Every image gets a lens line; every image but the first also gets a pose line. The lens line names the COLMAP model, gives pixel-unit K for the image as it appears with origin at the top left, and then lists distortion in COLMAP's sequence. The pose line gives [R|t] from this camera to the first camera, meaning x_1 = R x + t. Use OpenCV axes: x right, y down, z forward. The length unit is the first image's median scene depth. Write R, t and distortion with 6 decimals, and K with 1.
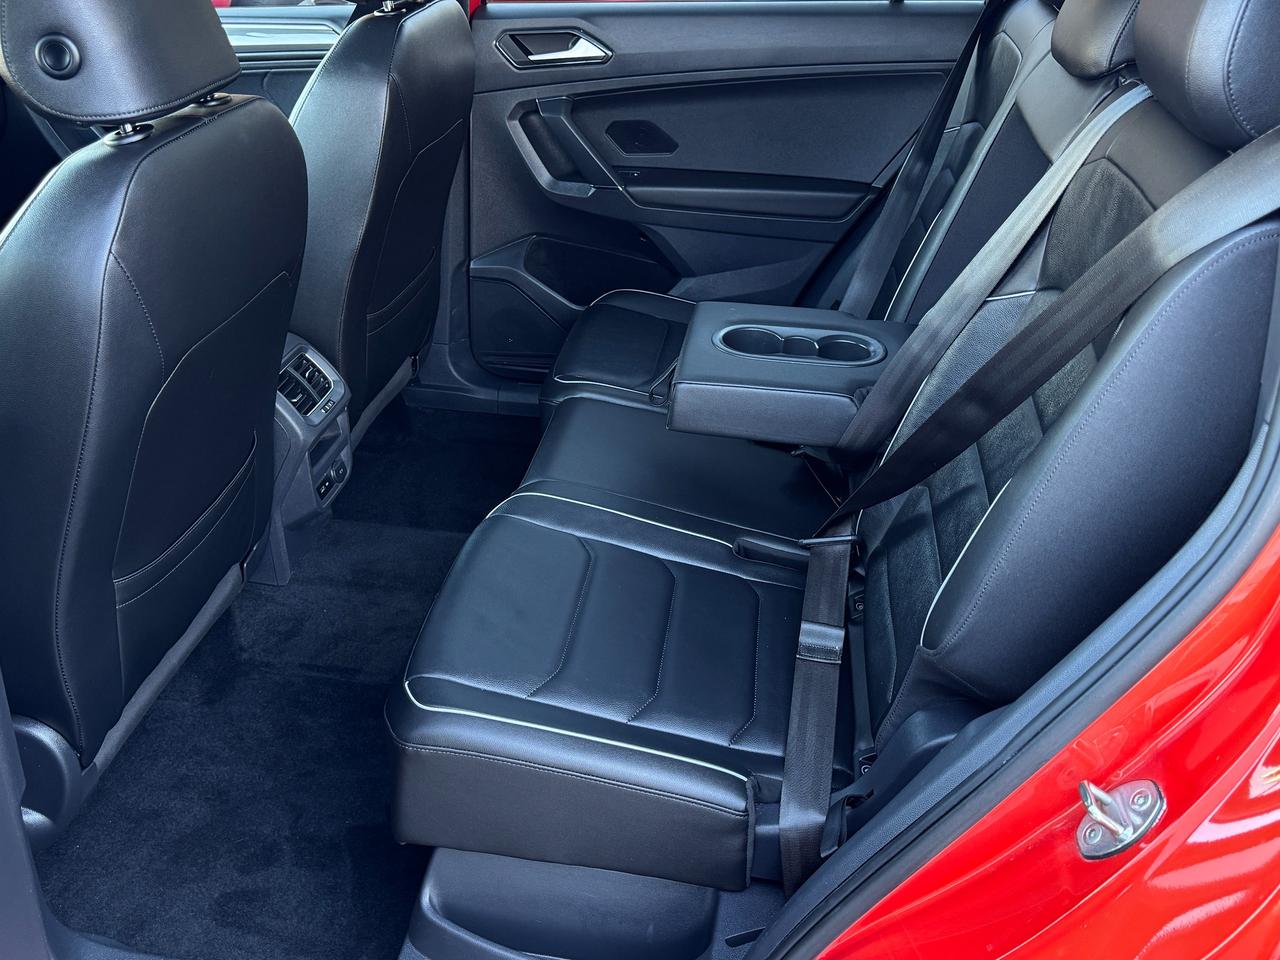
lens RADIAL K [[1105.9, 0, 640.0], [0, 1105.9, 480.0], [0, 0, 1]] dist [0.071328, -0.137882]
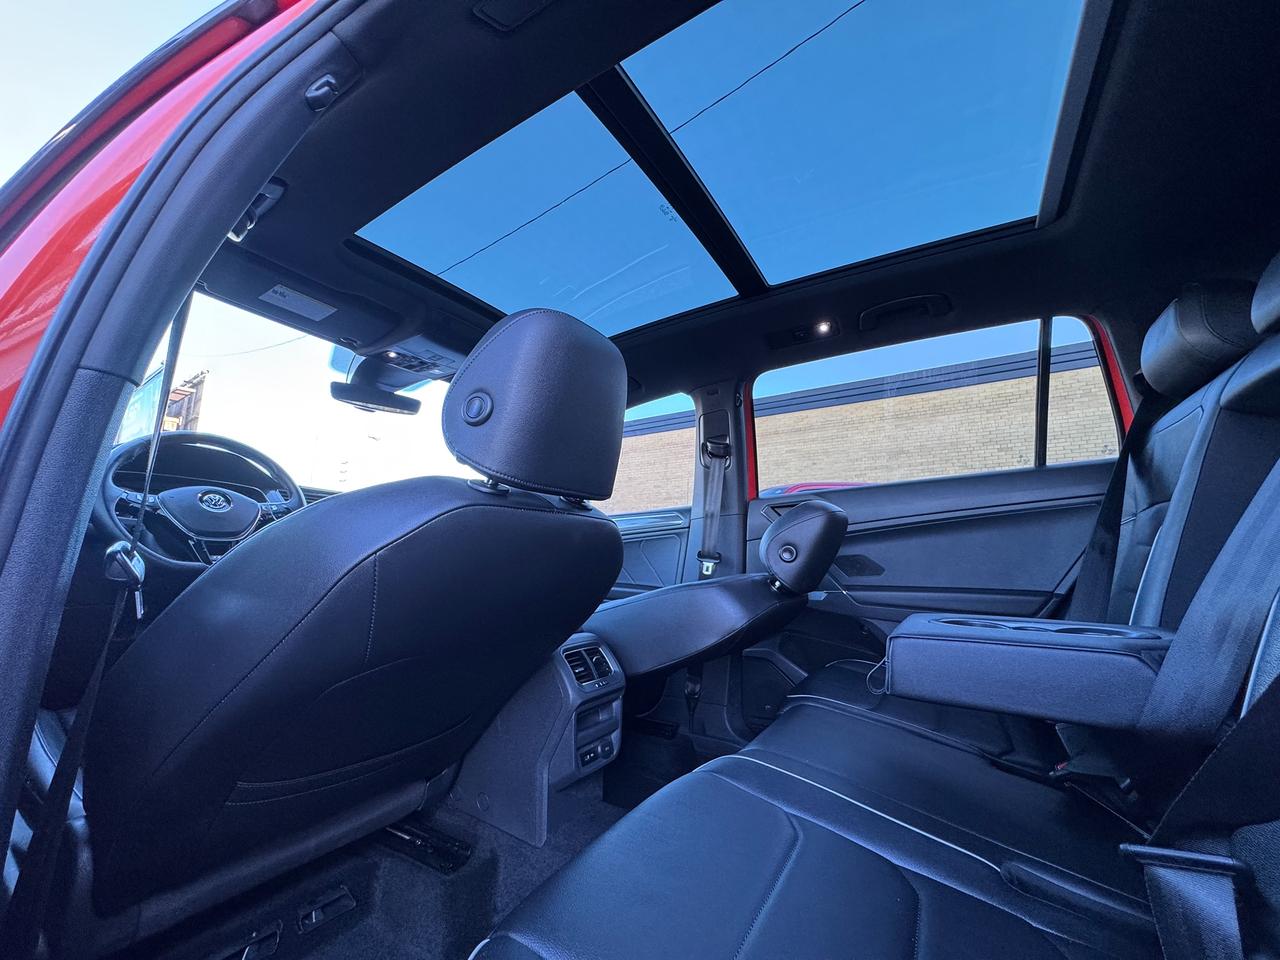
lens RADIAL K [[505.1, 0, 640.0], [0, 505.1, 480.0], [0, 0, 1]] dist [0.001981, 0.000194]
pose [[0.915429, -0.074048, -0.395610, 0.014291], [-0.189730, 0.787471, -0.586423, 0.082900], [0.354955, 0.611887, 0.706825, 0.430930]]
